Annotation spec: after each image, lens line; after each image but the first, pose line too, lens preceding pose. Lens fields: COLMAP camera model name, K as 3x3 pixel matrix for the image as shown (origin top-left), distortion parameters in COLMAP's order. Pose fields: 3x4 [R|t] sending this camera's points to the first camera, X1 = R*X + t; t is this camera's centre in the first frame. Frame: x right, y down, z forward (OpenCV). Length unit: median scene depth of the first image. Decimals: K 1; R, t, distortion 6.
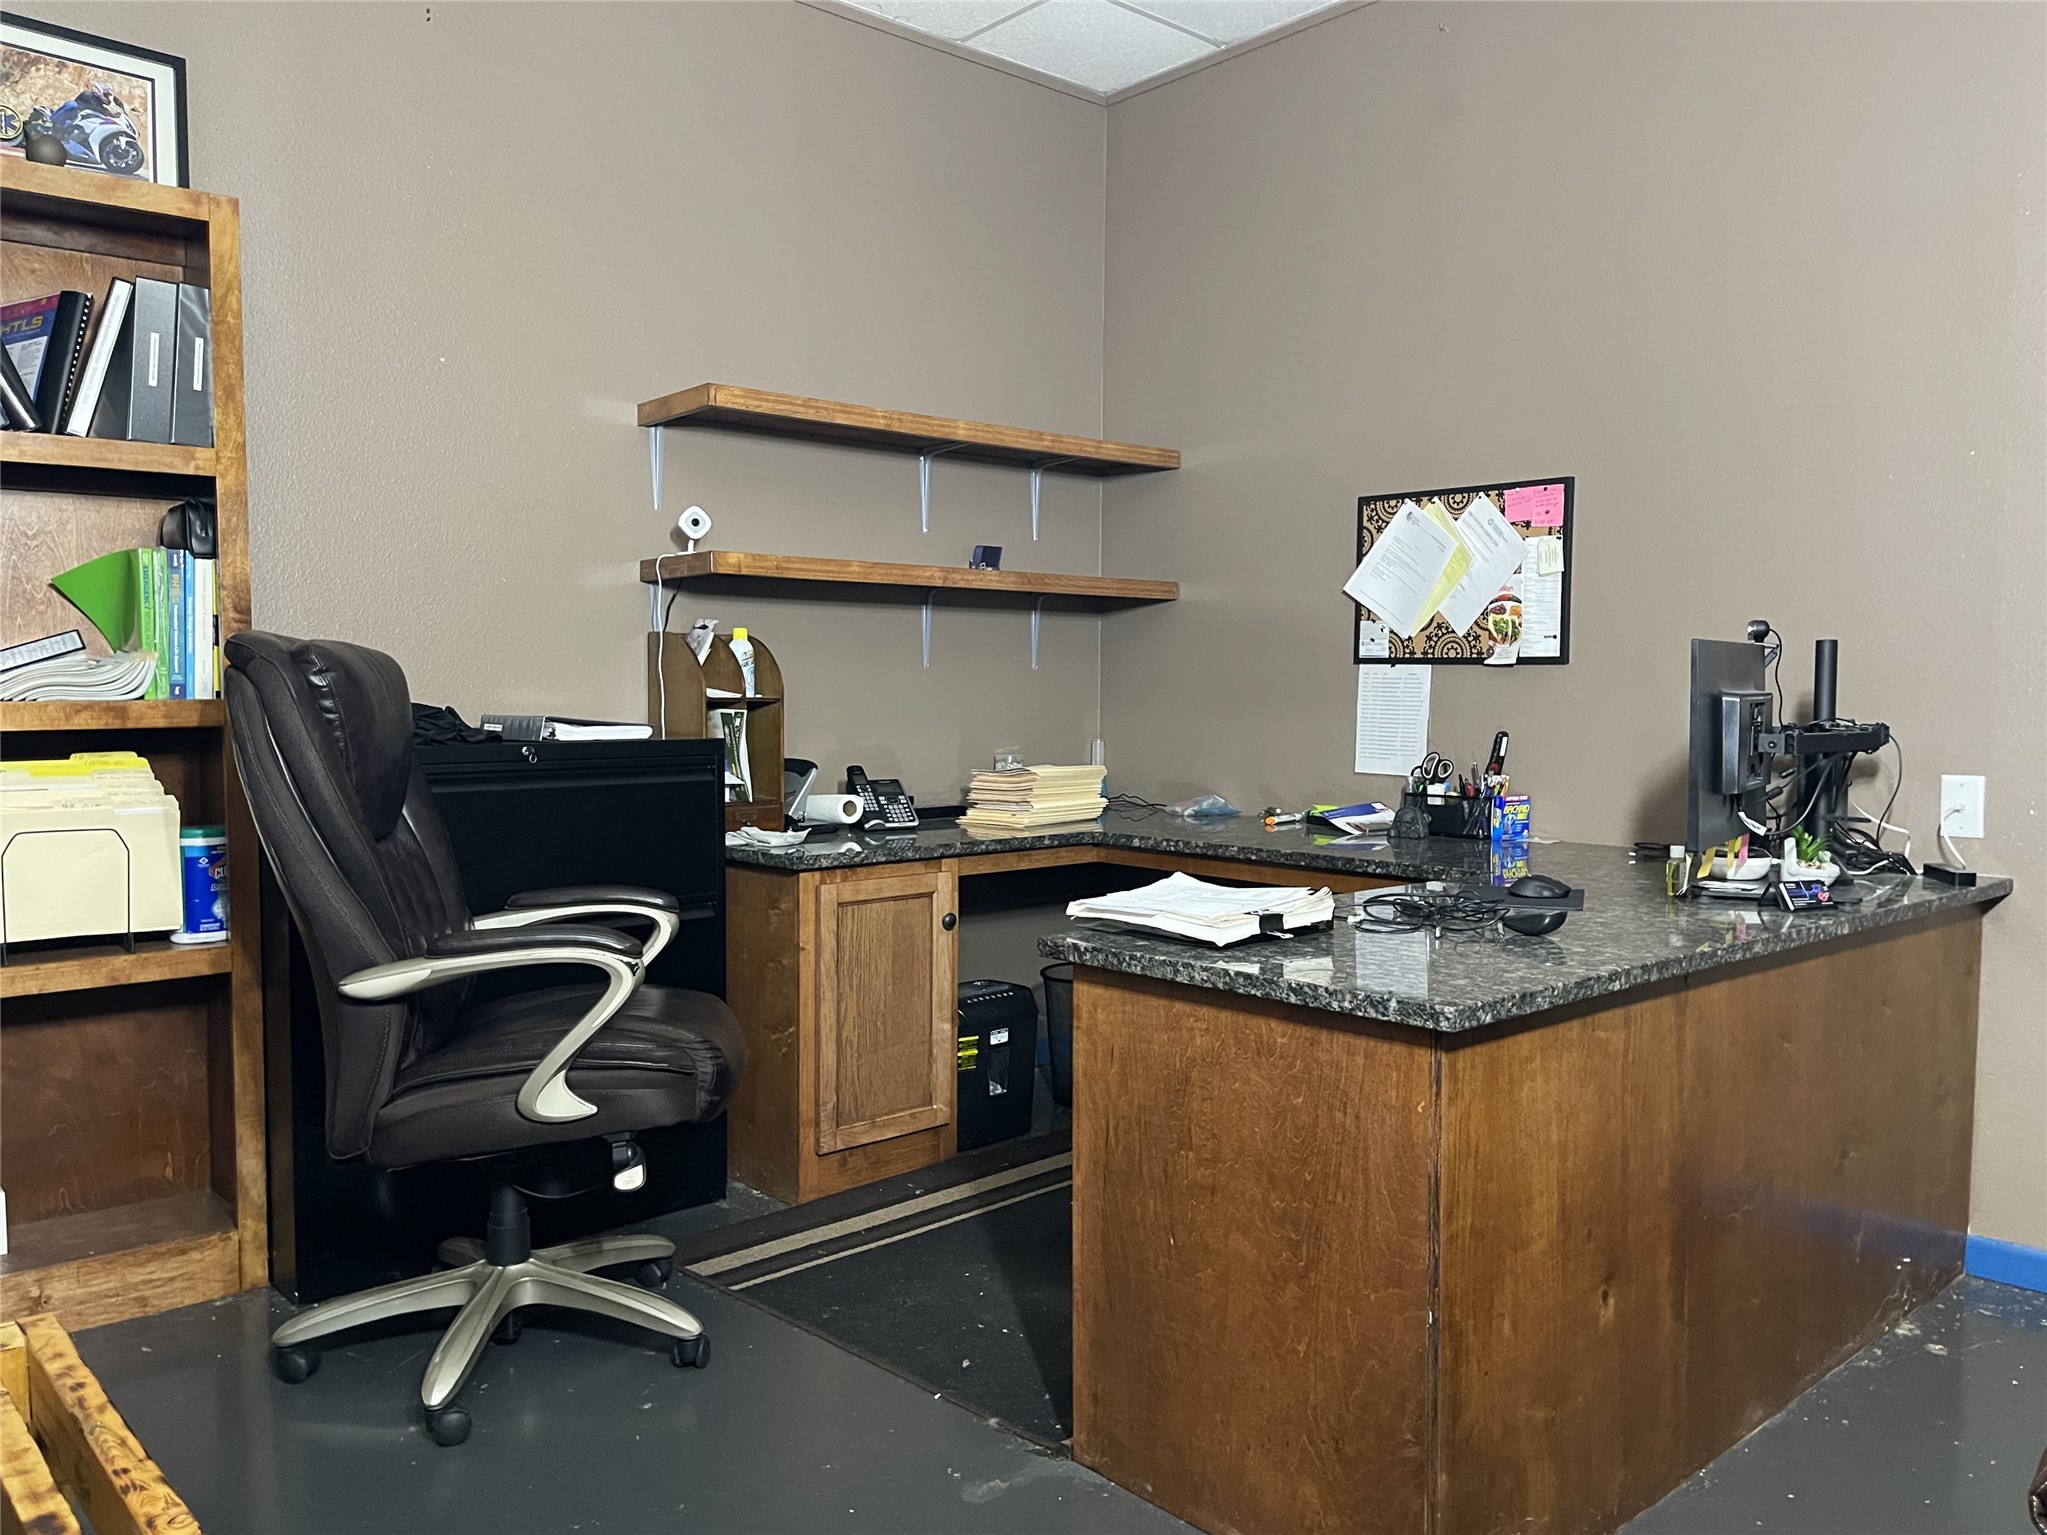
lens RADIAL K [[1559.1, 0, 1023.8], [0, 1559.1, 767.8], [0, 0, 1]] dist [-0.011168, -0.006582]
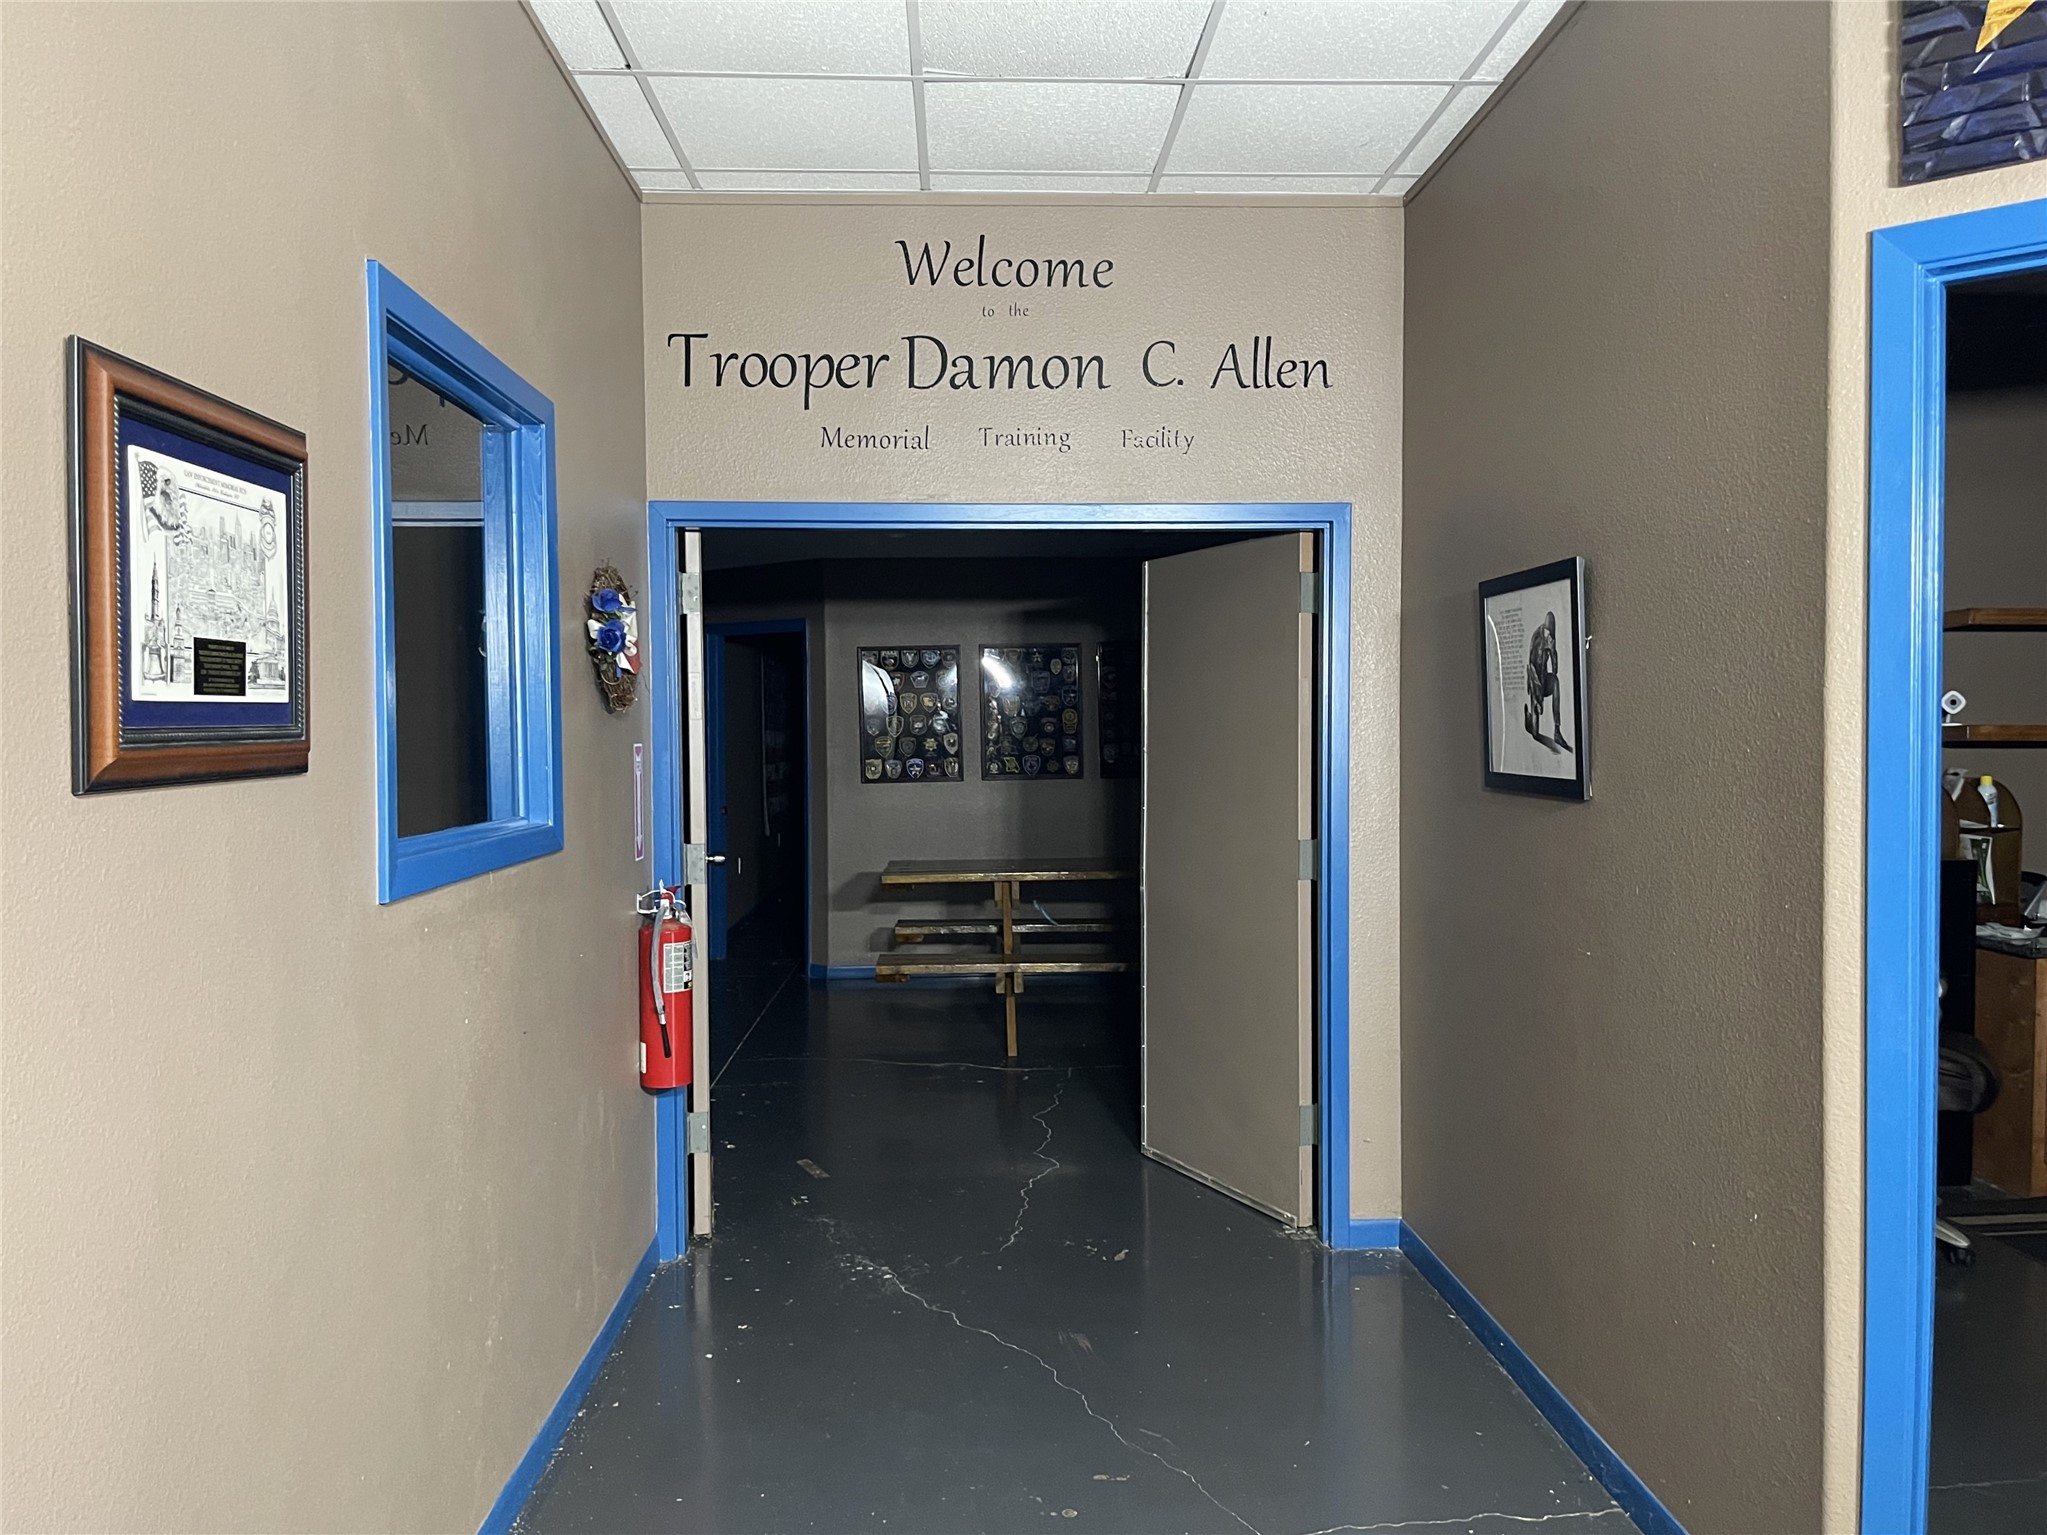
lens RADIAL K [[1559.1, 0, 1026.2], [0, 1559.1, 763.1], [0, 0, 1]] dist [-0.011168, -0.006582]
pose [[0.769640, 0.015100, -0.638300, 0.039210], [-0.029091, 0.999511, -0.011431, -0.061992], [0.637815, 0.027367, 0.769703, -0.603095]]
